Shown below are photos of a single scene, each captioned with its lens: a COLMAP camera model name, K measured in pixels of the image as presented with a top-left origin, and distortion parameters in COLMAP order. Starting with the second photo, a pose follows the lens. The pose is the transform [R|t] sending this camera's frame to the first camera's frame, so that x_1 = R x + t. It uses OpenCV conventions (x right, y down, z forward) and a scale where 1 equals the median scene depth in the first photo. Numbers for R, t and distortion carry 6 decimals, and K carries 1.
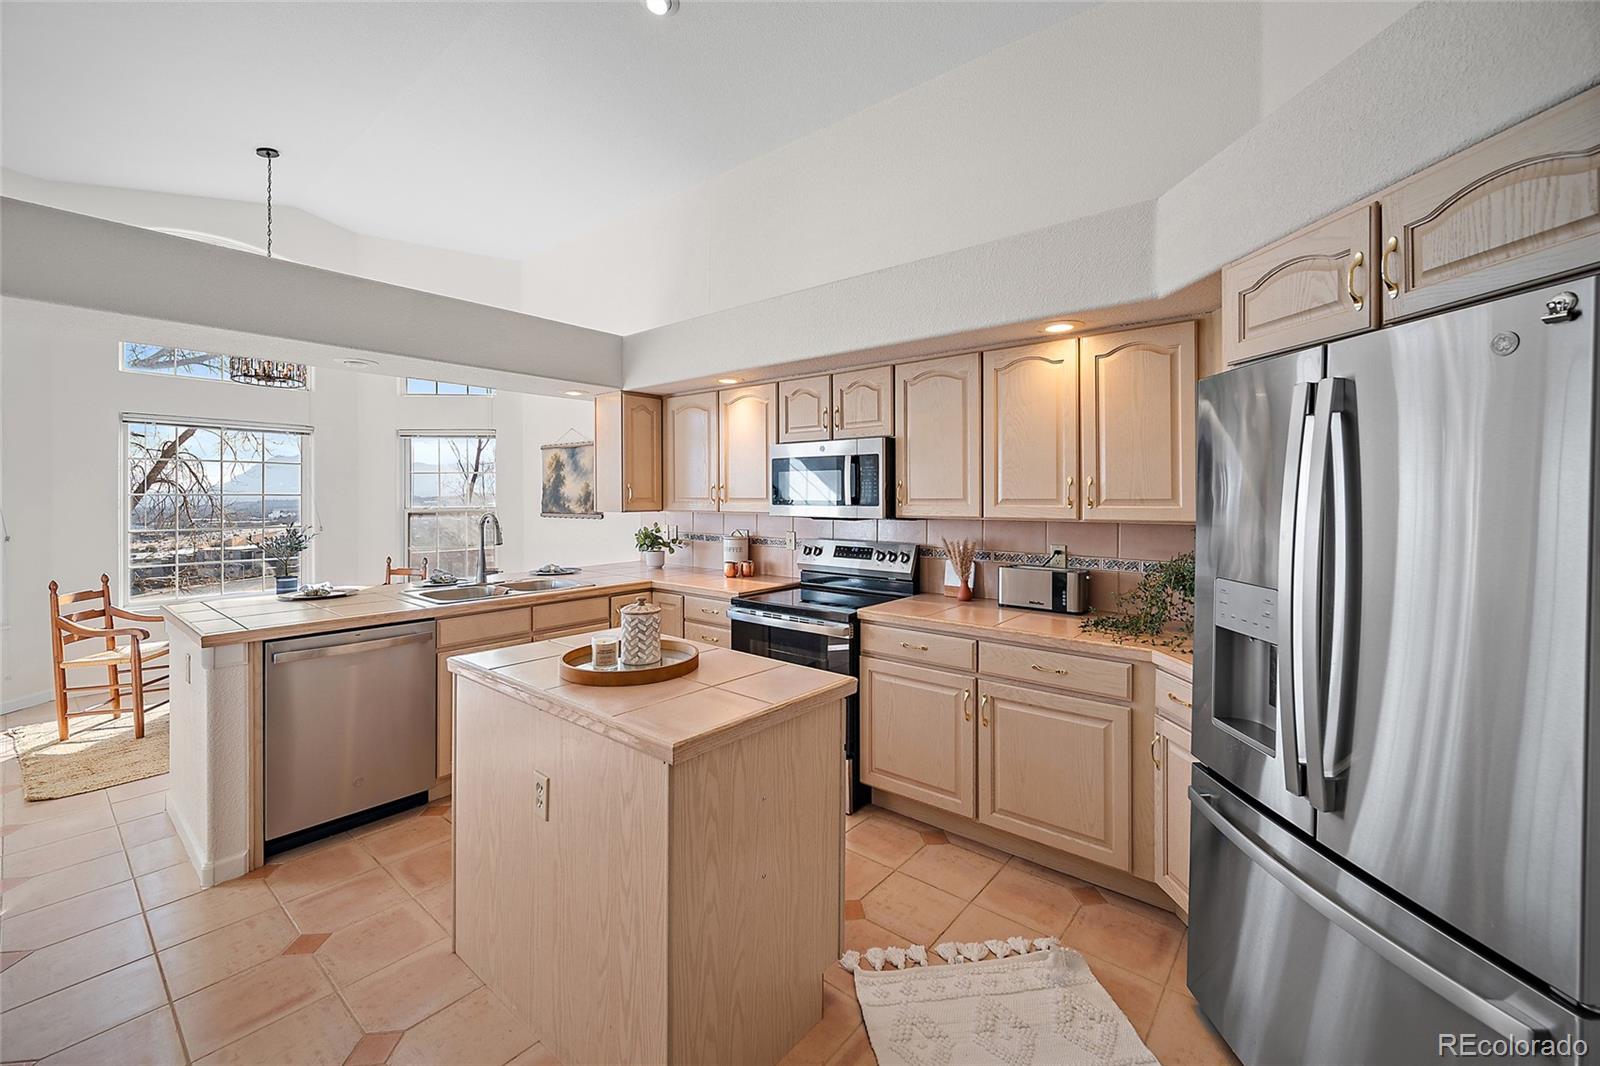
lens RADIAL K [[646.6, 0, 807.1], [0, 646.6, 504.7], [0, 0, 1]] dist [0.000041, -0.000043]
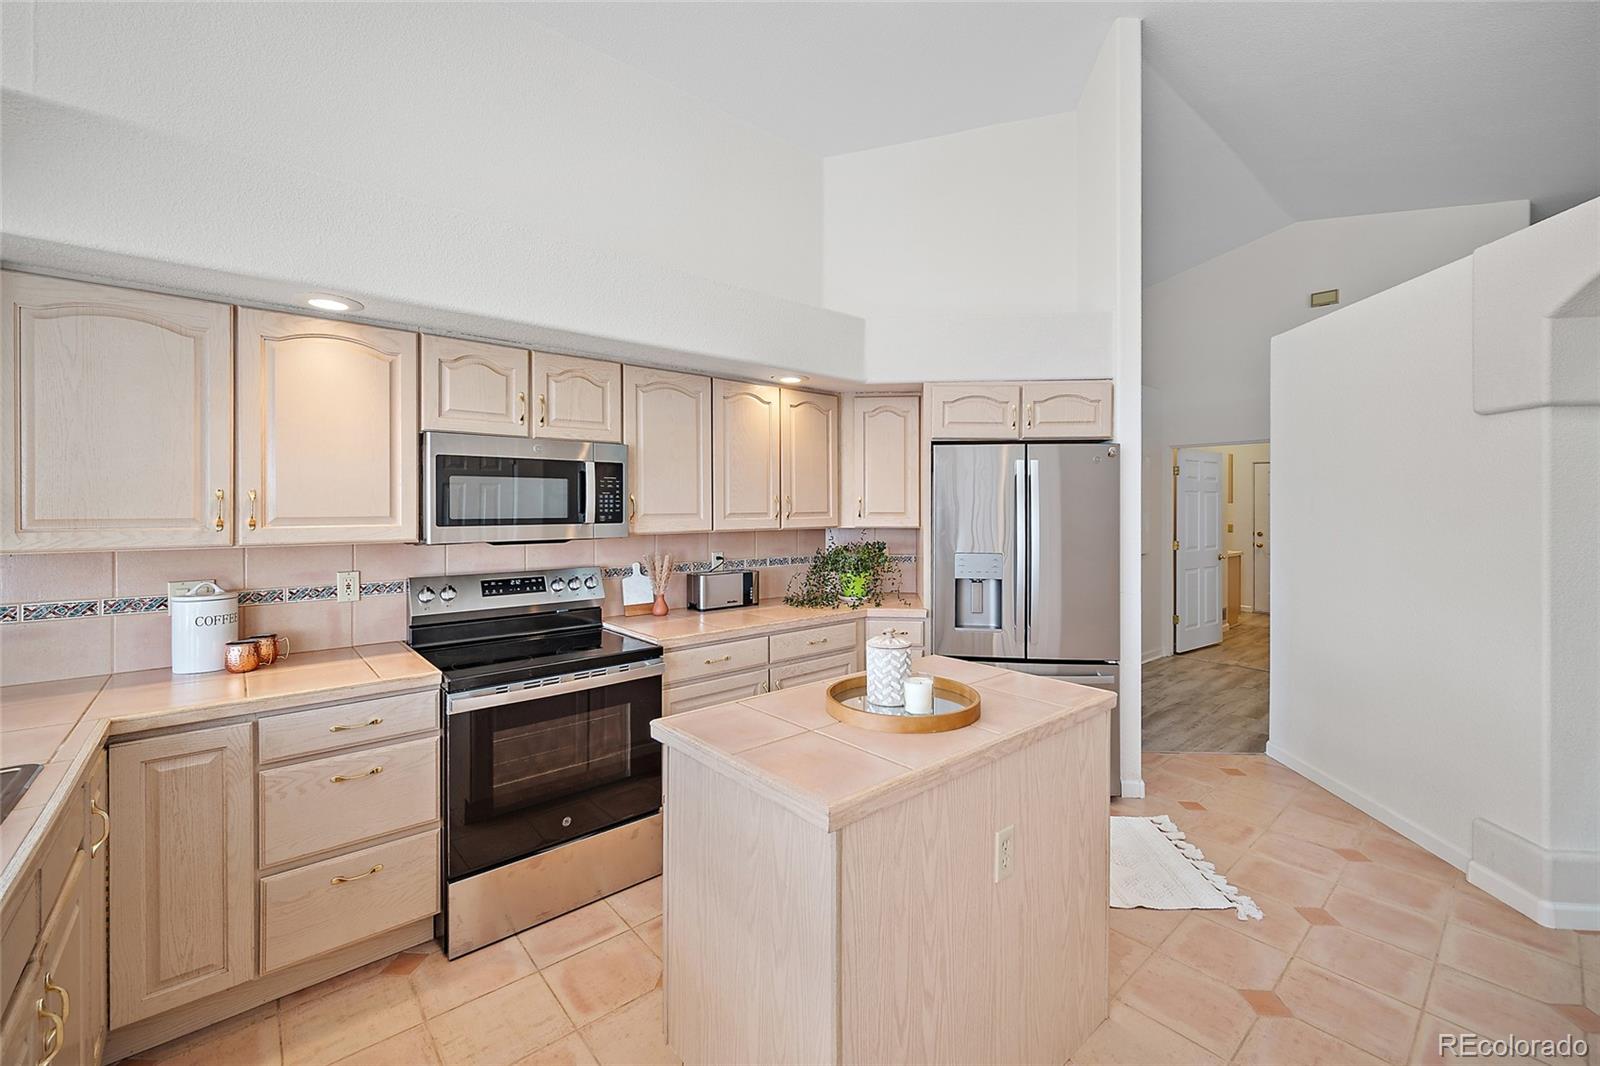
lens RADIAL K [[653.9, 0, 820.5], [0, 653.9, 505.8], [0, 0, 1]] dist [-0.001490, -0.000111]
pose [[0.158376, 0.002139, 0.987377, -0.552018], [0.016993, 0.999844, -0.004892, -0.009433], [-0.987233, 0.017553, 0.158315, 0.454299]]
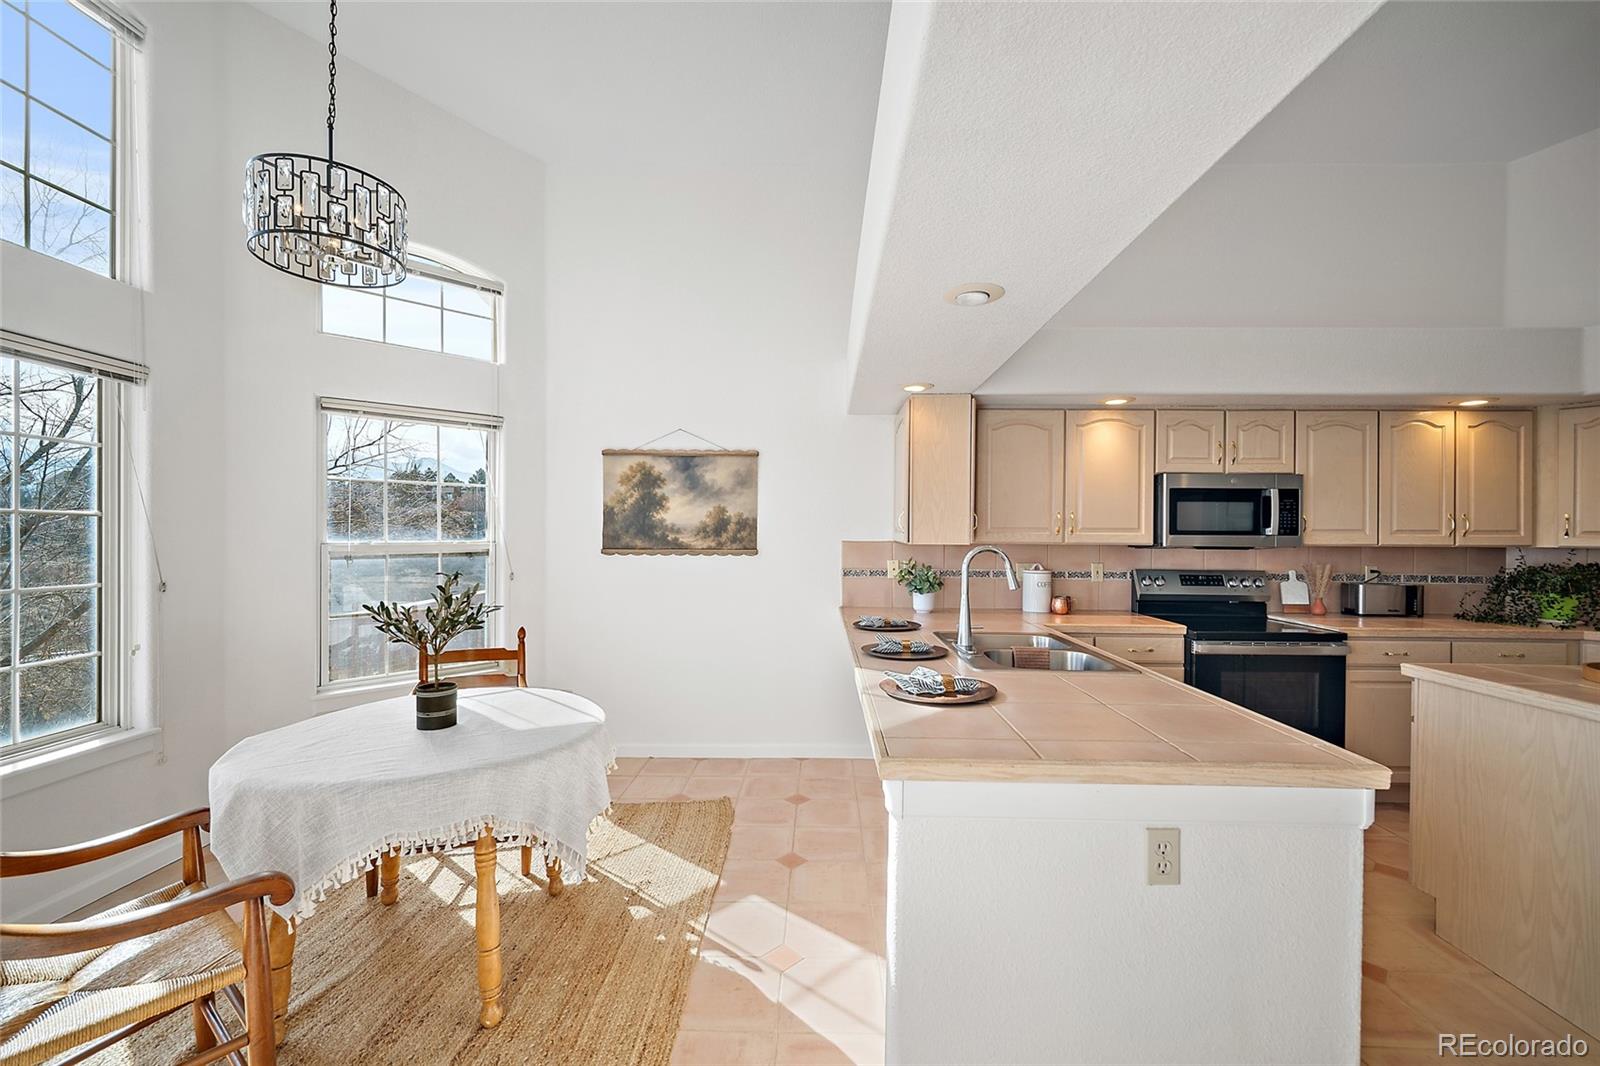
lens RADIAL K [[642.9, 0, 805.3], [0, 642.9, 529.9], [0, 0, 1]] dist [-0.001457, -0.000307]
pose [[0.788848, 0.007327, 0.614545, -0.947749], [0.002241, 0.999888, -0.014798, 0.004757], [-0.614584, 0.013051, 0.788743, 0.494806]]
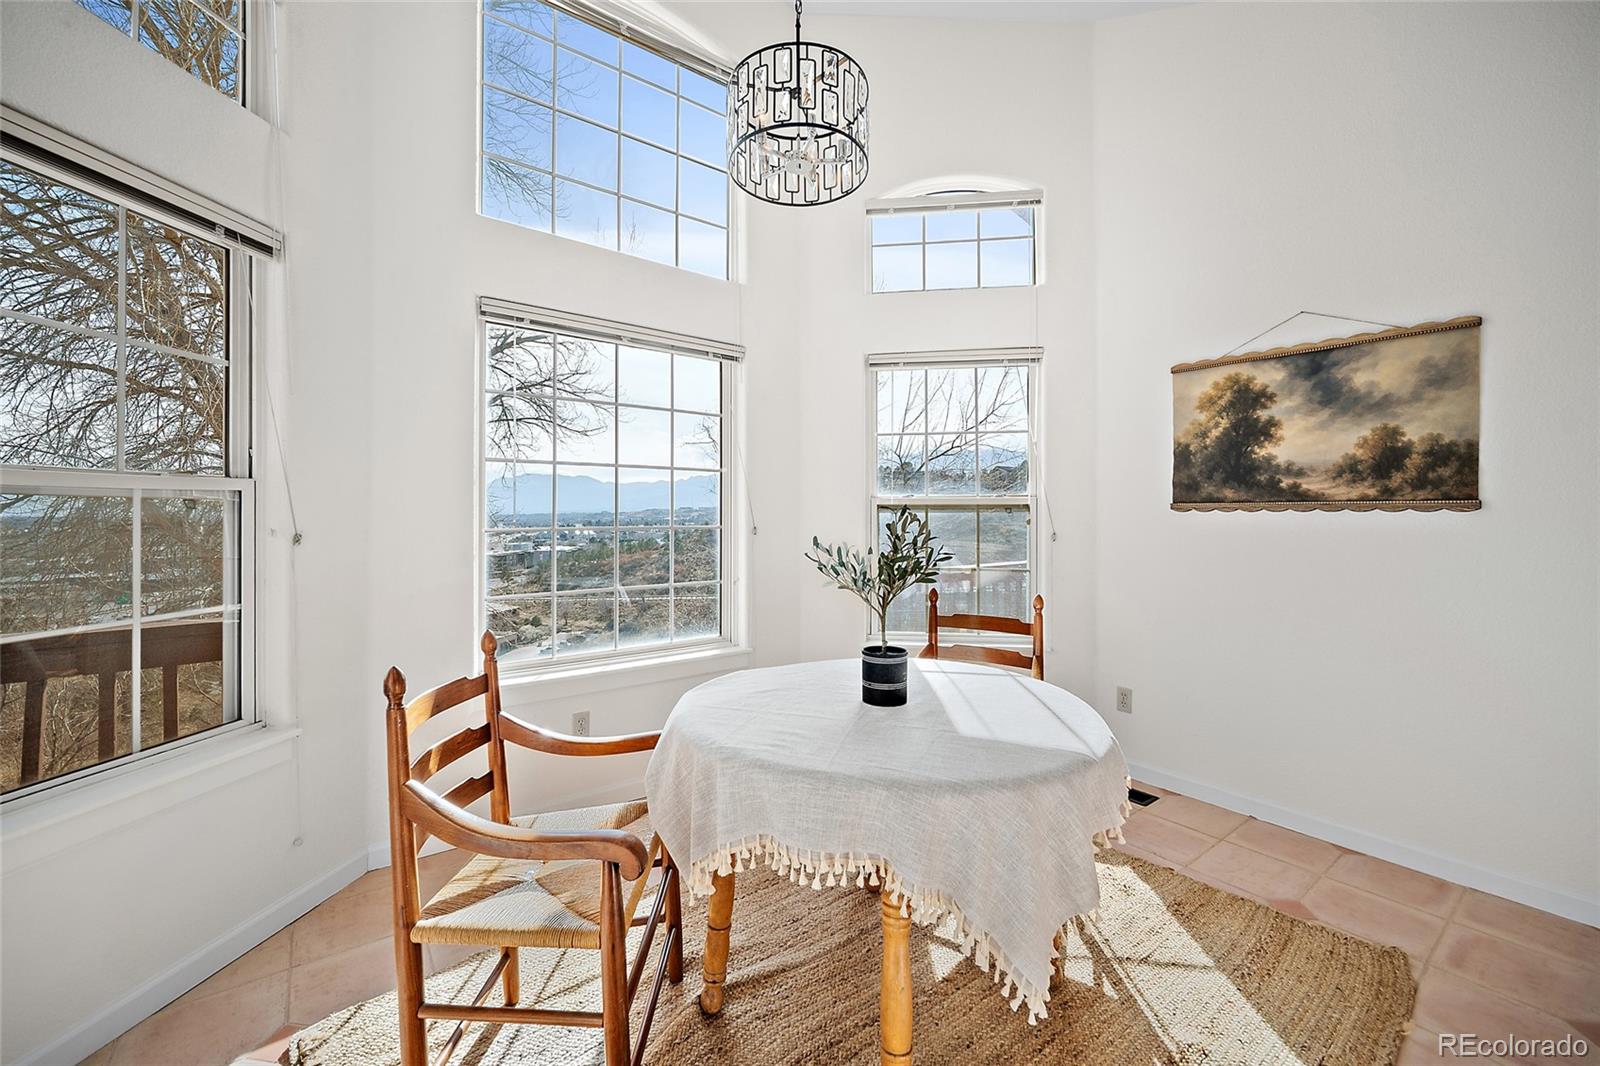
lens RADIAL K [[645.5, 0, 805.4], [0, 645.5, 507.4], [0, 0, 1]] dist [-0.011826, 0.004278]
pose [[0.972450, 0.001197, -0.233110, -0.818907], [-0.005819, 0.999800, -0.019144, 0.038851], [0.233040, 0.019973, 0.972262, 0.673490]]
